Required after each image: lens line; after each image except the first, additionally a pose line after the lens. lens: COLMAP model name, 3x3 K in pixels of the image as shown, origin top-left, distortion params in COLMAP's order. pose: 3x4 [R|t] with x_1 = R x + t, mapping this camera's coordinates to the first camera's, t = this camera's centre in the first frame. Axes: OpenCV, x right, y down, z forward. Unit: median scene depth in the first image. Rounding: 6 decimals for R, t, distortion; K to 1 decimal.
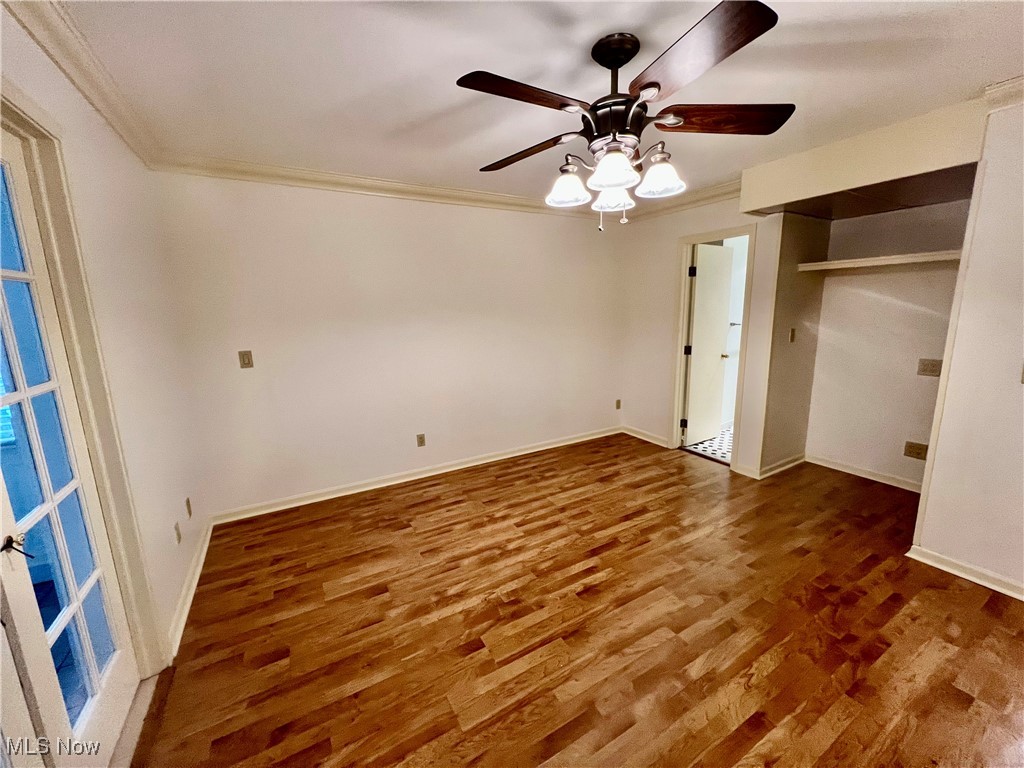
lens RADIAL K [[408.9, 0, 509.0], [0, 408.9, 380.2], [0, 0, 1]] dist [-0.007976, 0.001051]
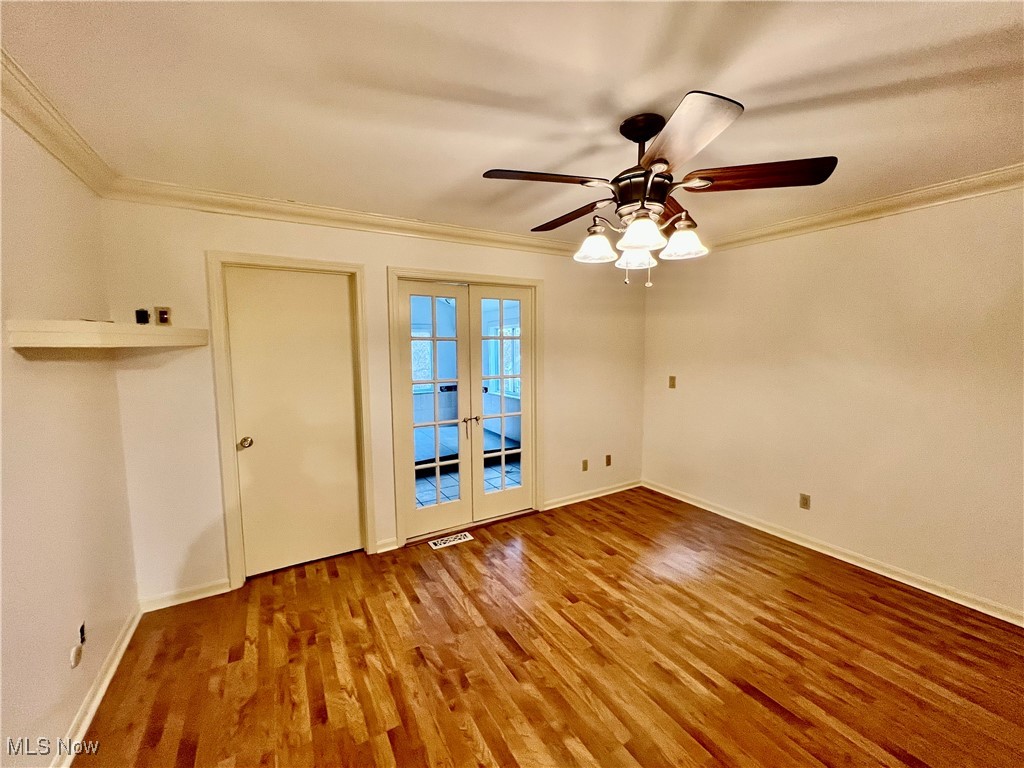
lens RADIAL K [[411.4, 0, 512.9], [0, 411.4, 386.0], [0, 0, 1]] dist [-0.002269, 0.000064]
pose [[0.015945, 0.124914, -0.992039, 0.897752], [-0.168603, 0.978294, 0.120473, -0.138067], [0.985555, 0.165340, 0.036659, 0.471502]]
